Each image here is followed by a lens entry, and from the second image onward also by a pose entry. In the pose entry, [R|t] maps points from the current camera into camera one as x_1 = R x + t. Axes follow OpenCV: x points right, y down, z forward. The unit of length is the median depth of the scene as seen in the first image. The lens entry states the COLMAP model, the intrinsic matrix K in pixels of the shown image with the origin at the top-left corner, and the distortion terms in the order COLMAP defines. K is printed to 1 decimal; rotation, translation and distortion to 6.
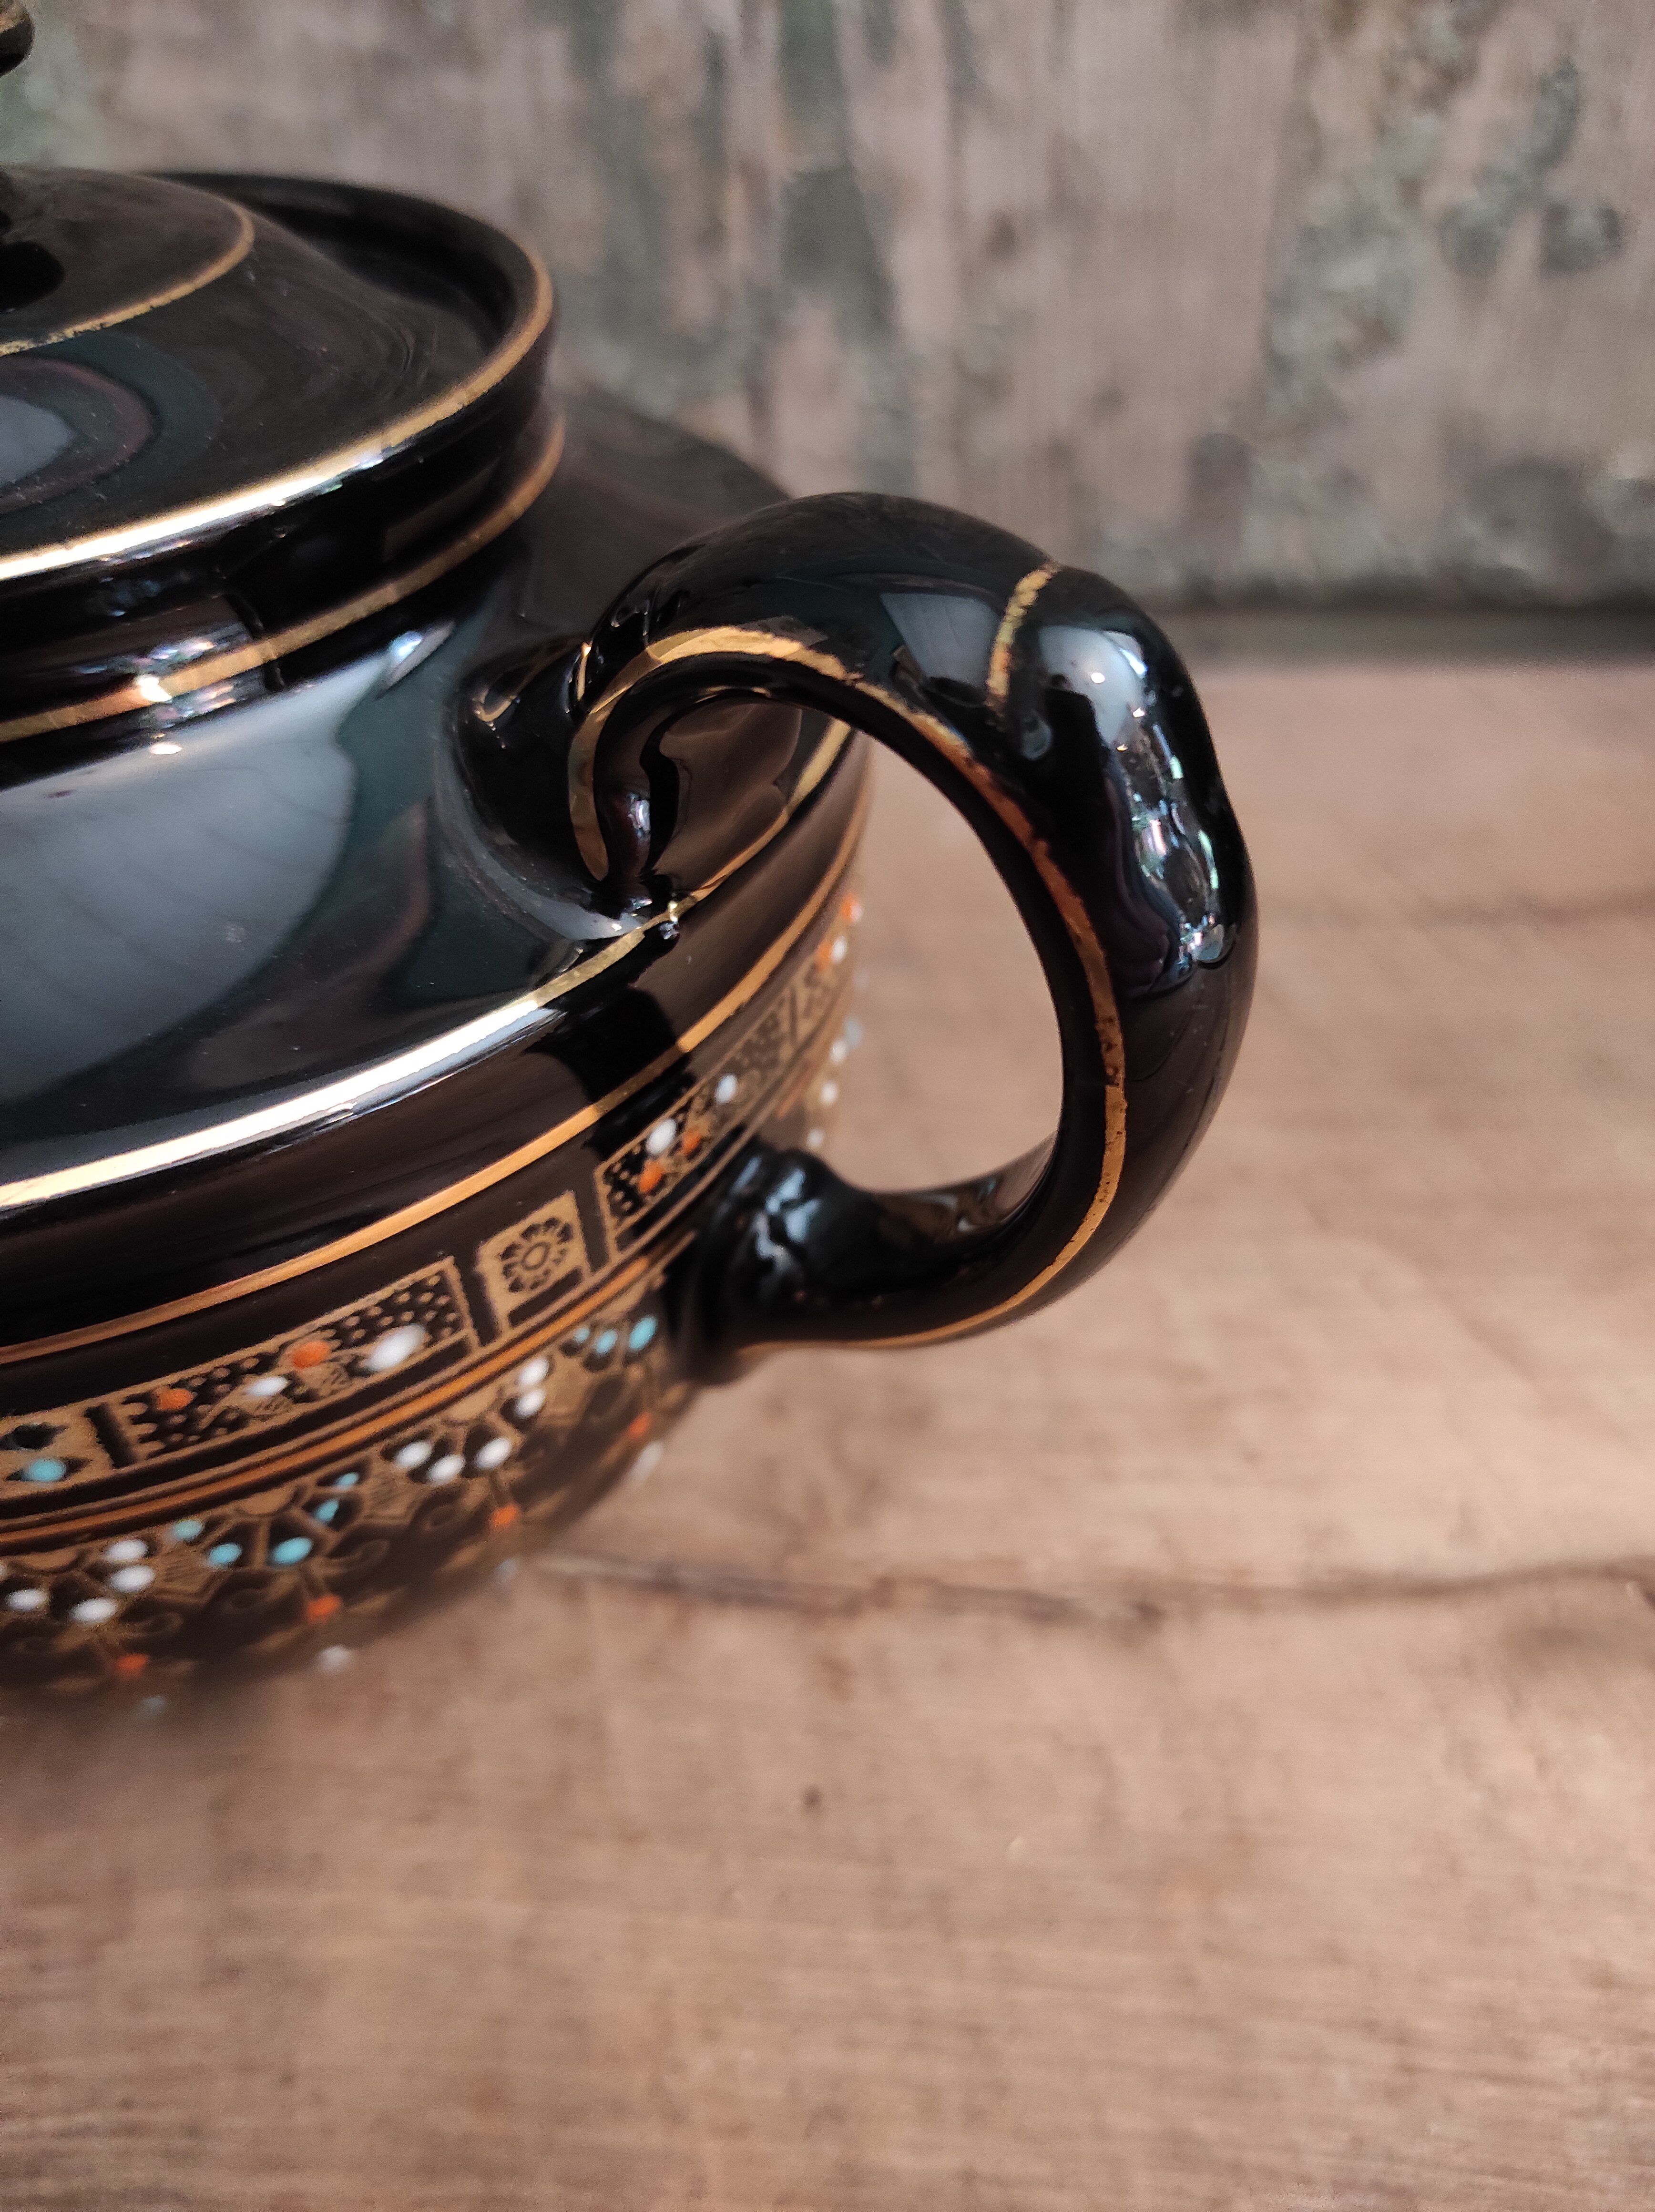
lens RADIAL K [[1769.8, 0, 830.9], [0, 1769.8, 1109.8], [0, 0, 1]] dist [-0.043579, 0.007518]
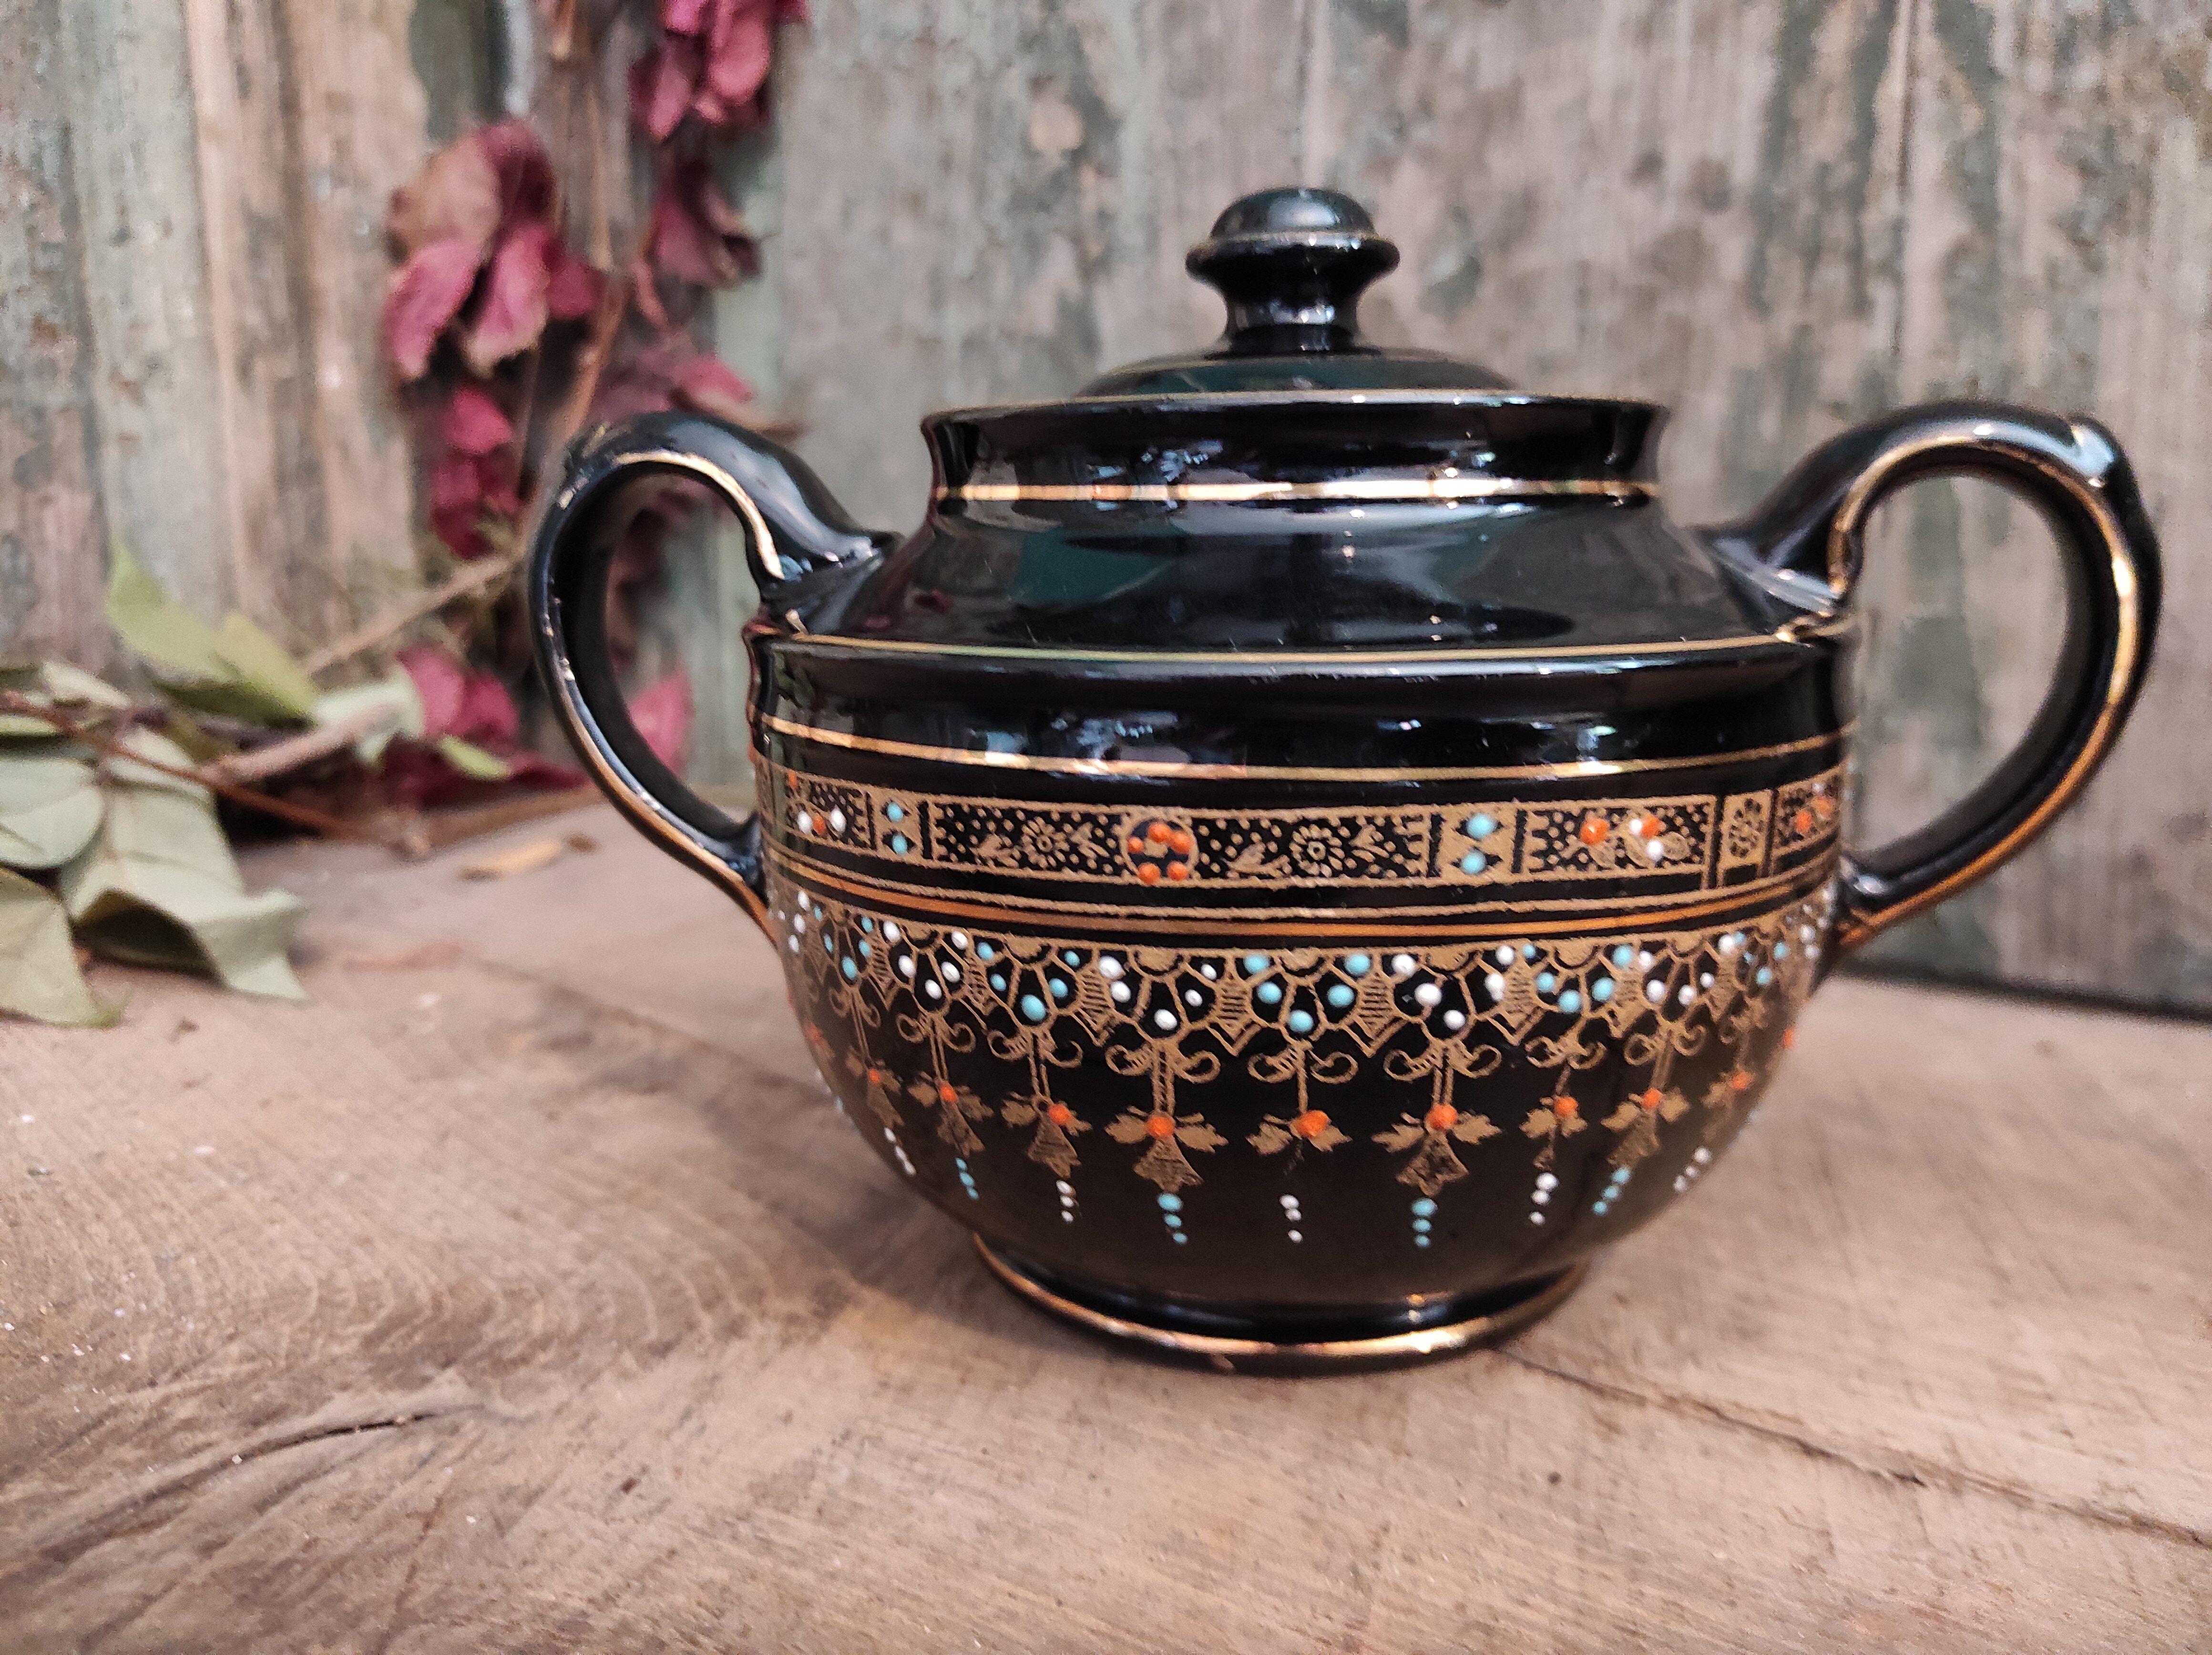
lens RADIAL K [[1694.8, 0, 1106.0], [0, 1694.8, 827.5], [0, 0, 1]] dist [-0.006949, -0.014497]
pose [[0.852250, 0.123034, -0.508461, 0.273712], [-0.352679, 0.852992, -0.384737, 0.602283], [0.386377, 0.507215, 0.770354, -0.220289]]
